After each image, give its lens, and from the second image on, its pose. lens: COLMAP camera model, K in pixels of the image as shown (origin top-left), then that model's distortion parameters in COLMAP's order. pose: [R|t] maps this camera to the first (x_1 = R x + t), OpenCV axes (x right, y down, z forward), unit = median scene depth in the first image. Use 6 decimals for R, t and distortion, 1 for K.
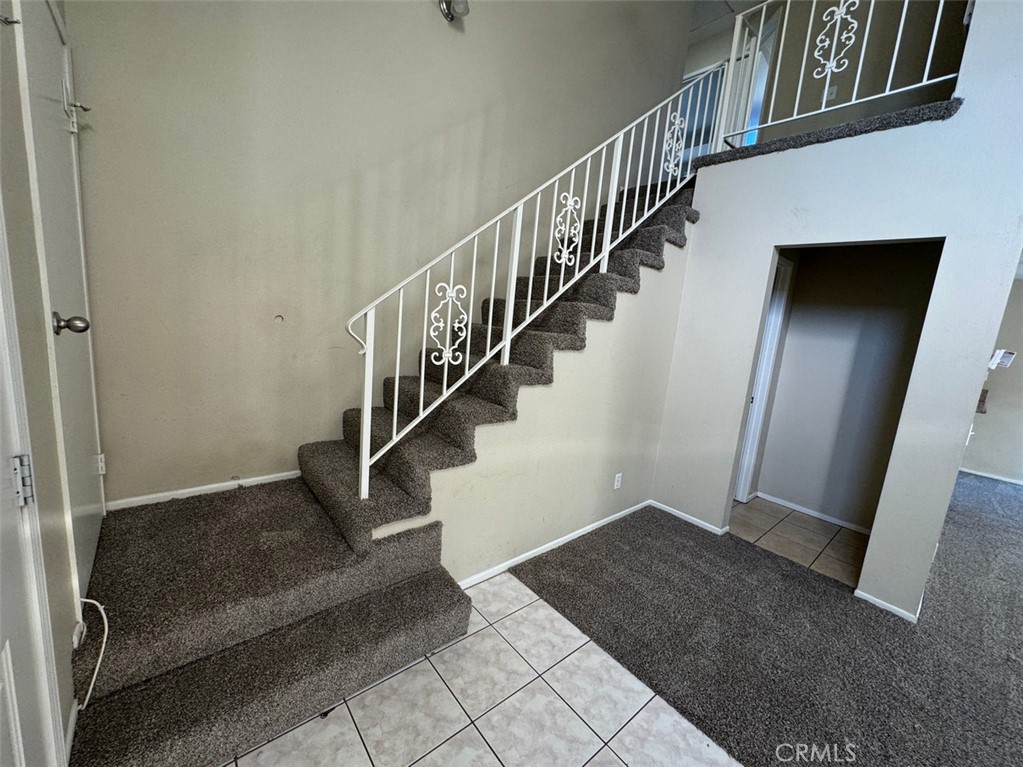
lens RADIAL K [[407.6, 0, 511.5], [0, 407.6, 382.6], [0, 0, 1]] dist [-0.003040, 0.000876]
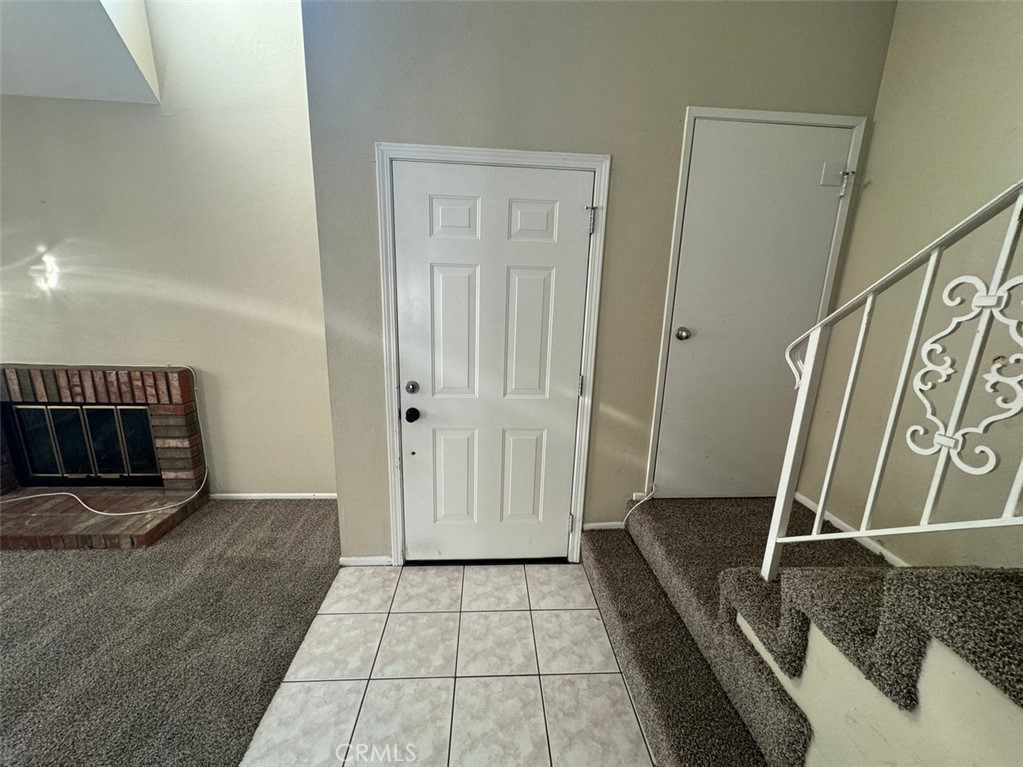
lens RADIAL K [[407.6, 0, 511.5], [0, 407.6, 382.6], [0, 0, 1]] dist [-0.003040, 0.000876]
pose [[-0.592838, 0.079938, -0.801344, 0.411214], [-0.214822, 0.943308, 0.253026, -0.122757], [0.776141, 0.322150, -0.542056, 0.771131]]
